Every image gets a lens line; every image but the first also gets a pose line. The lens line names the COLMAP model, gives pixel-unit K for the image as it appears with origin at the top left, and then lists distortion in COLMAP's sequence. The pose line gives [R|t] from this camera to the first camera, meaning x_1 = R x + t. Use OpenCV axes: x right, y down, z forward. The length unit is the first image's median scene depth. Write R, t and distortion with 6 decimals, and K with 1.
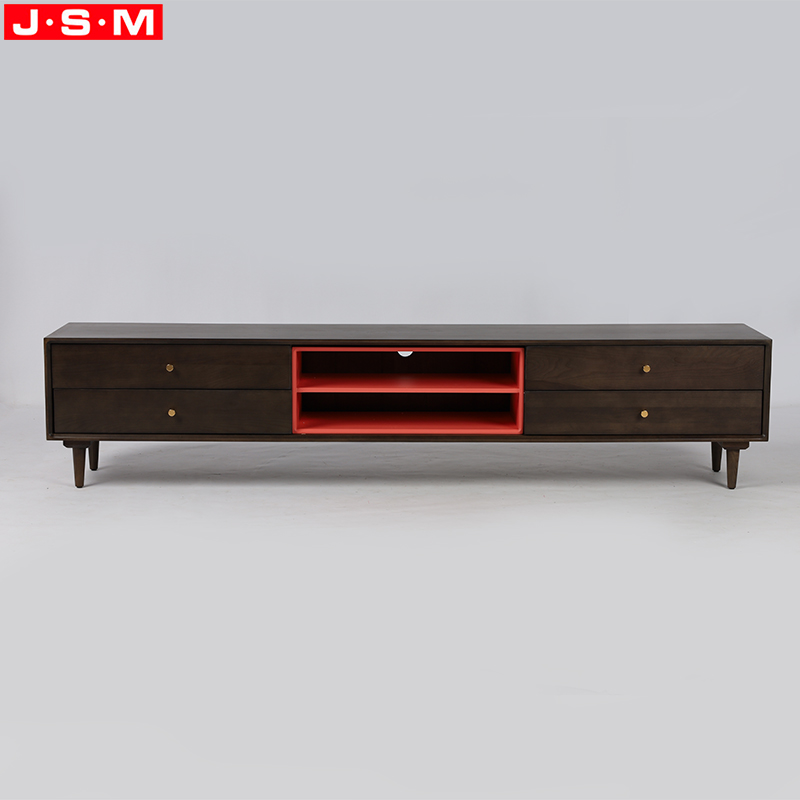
lens RADIAL K [[1840.6, 0, 400.0], [0, 1840.6, 400.0], [0, 0, 1]] dist [-0.004239, 0.147209]
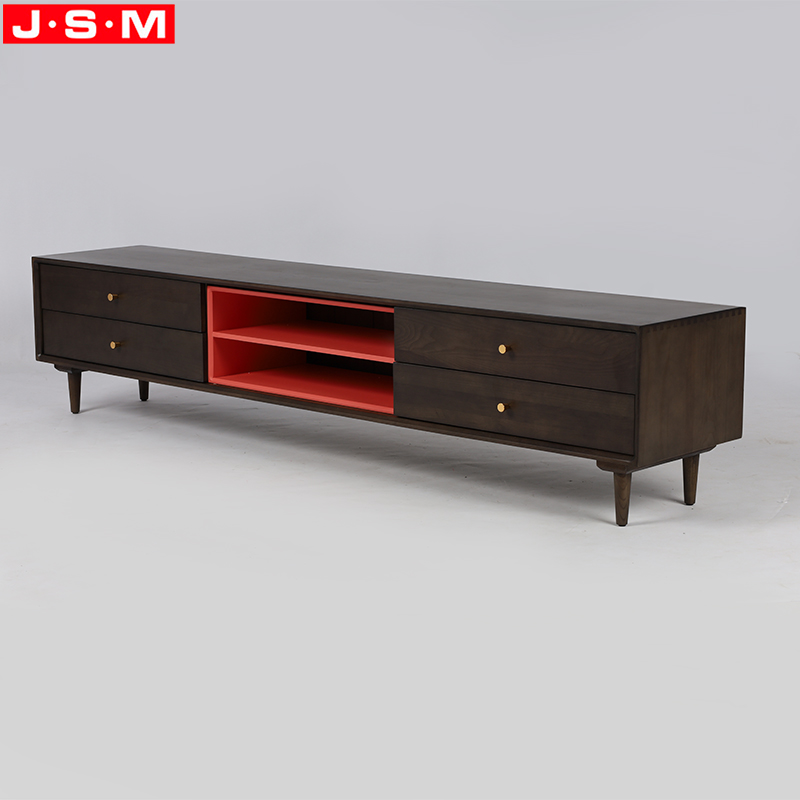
lens RADIAL K [[1840.6, 0, 400.0], [0, 1840.6, 400.0], [0, 0, 1]] dist [-0.004239, 0.147209]
pose [[0.742015, 0.119629, -0.659623, 0.611646], [-0.123120, 0.991531, 0.041325, -0.022218], [0.658981, 0.050549, 0.750459, 0.387480]]
